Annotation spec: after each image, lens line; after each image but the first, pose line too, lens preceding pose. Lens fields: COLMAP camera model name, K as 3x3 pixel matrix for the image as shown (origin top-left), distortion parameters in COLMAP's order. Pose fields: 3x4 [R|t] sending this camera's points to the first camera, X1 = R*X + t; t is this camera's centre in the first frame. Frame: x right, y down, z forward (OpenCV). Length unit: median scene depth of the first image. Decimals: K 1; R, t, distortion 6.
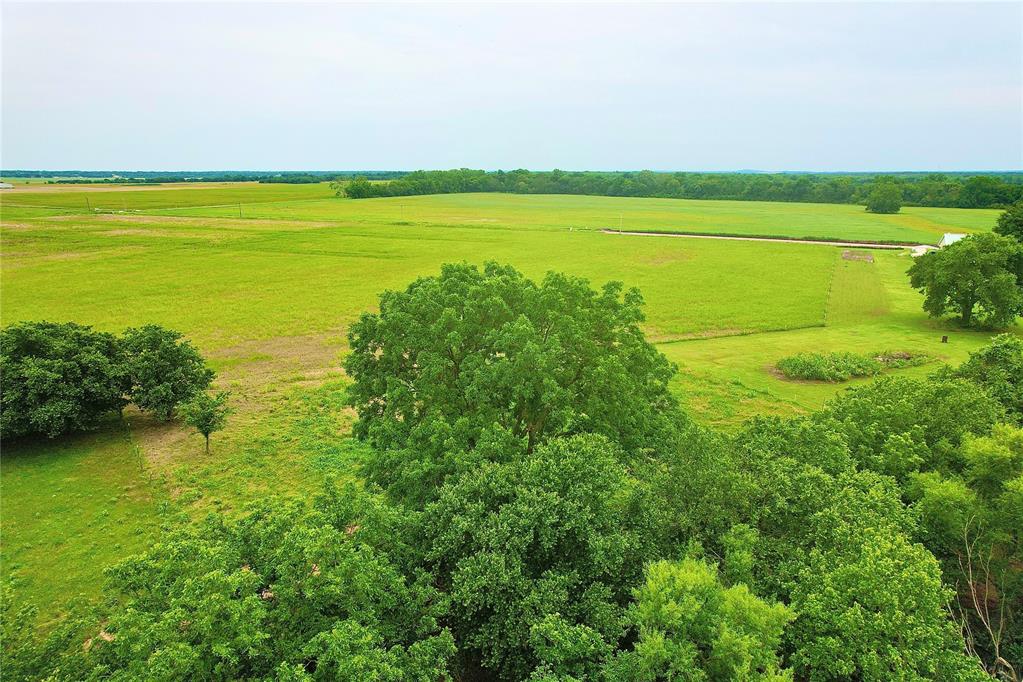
lens RADIAL K [[655.8, 0, 515.7], [0, 655.8, 347.6], [0, 0, 1]] dist [-0.076010, 0.068967]
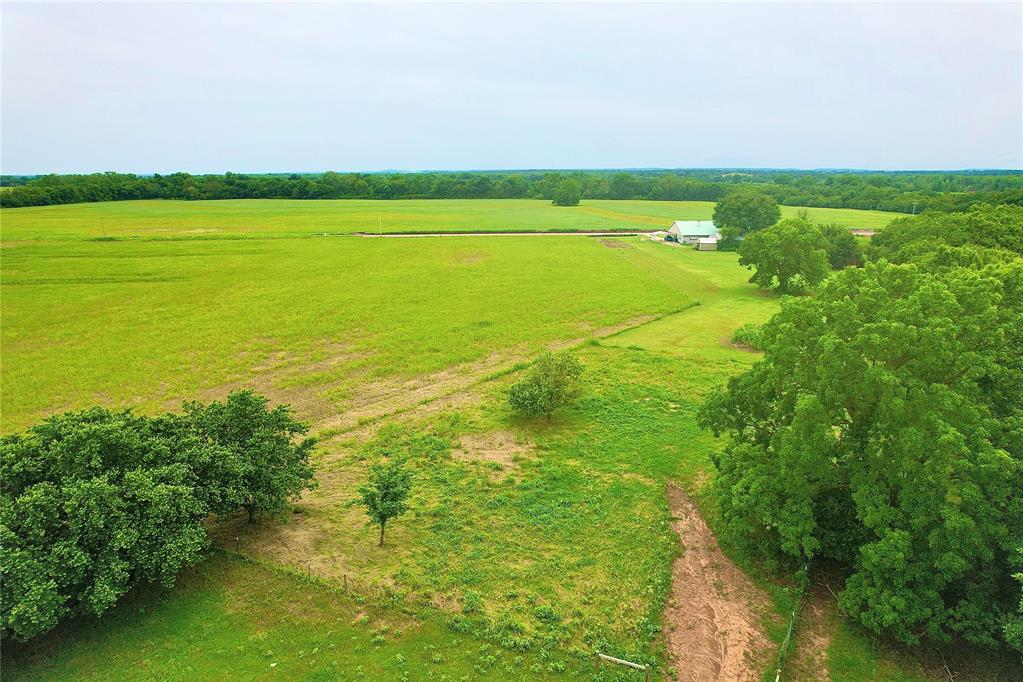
lens RADIAL K [[655.8, 0, 516.7], [0, 655.8, 340.3], [0, 0, 1]] dist [-0.076010, 0.068967]
pose [[0.868463, -0.126765, 0.479273, -0.073262], [0.132293, 0.990958, 0.022381, -0.007606], [-0.477776, 0.043967, 0.877381, 0.026966]]
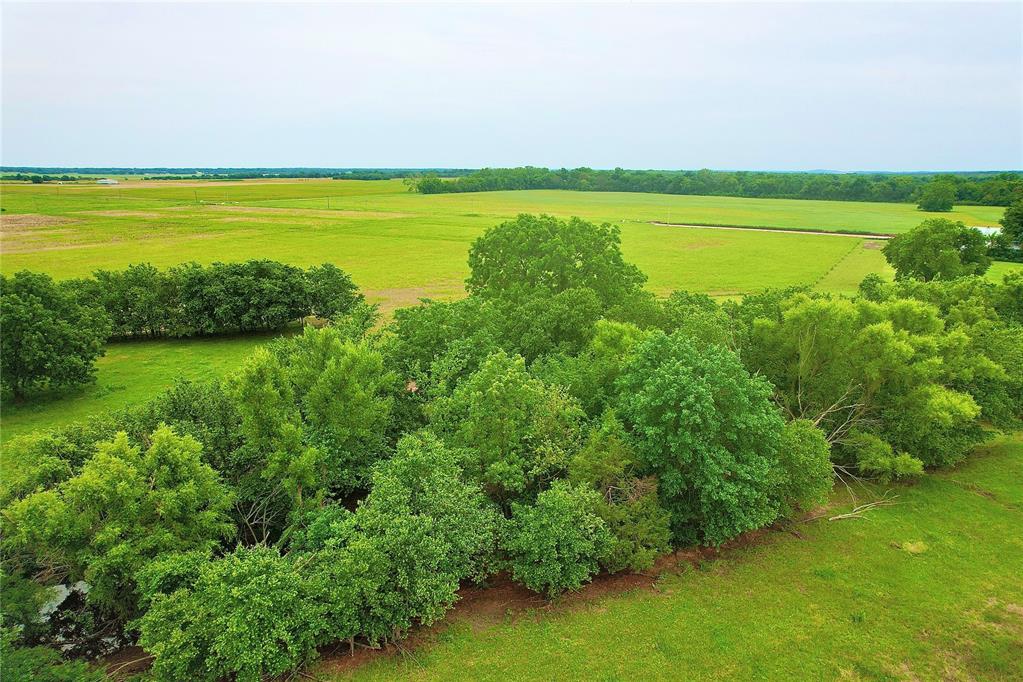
lens RADIAL K [[655.8, 0, 514.5], [0, 655.8, 347.2], [0, 0, 1]] dist [-0.076010, 0.068967]
pose [[0.995317, 0.028149, -0.092471, 0.004499], [-0.027981, 0.999604, 0.003117, 0.017474], [0.092522, -0.000515, 0.995710, -0.061950]]
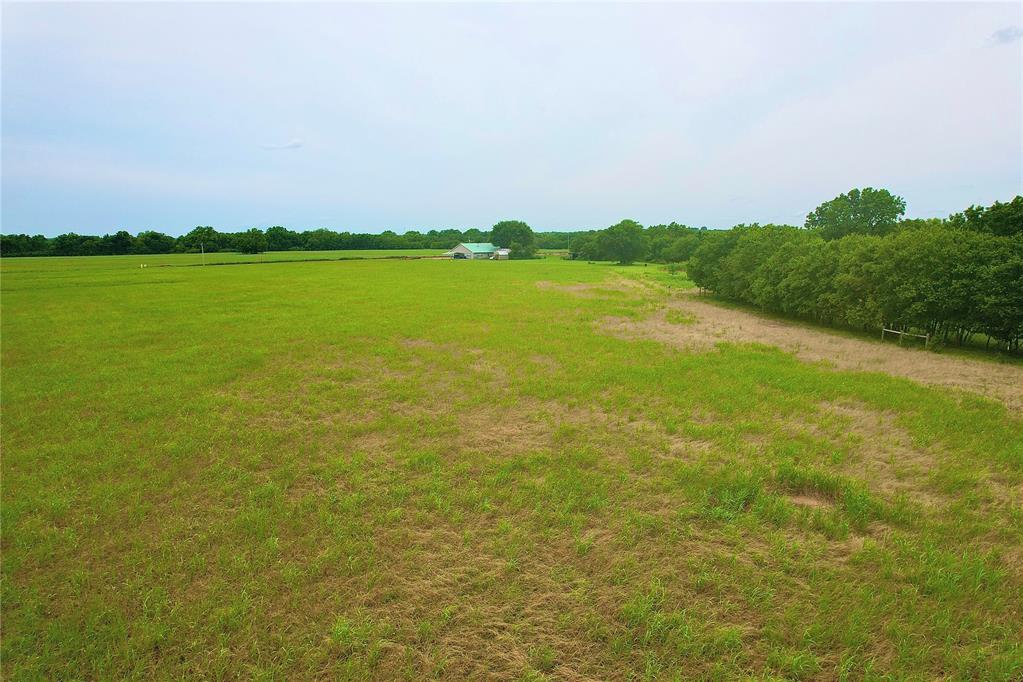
lens RADIAL K [[655.8, 0, 511.7], [0, 655.8, 338.5], [0, 0, 1]] dist [-0.076010, 0.068967]
pose [[0.378746, -0.145686, 0.913962, -0.288158], [0.250454, 0.966820, 0.050324, 0.000571], [-0.890968, 0.209846, 0.402666, 0.098886]]
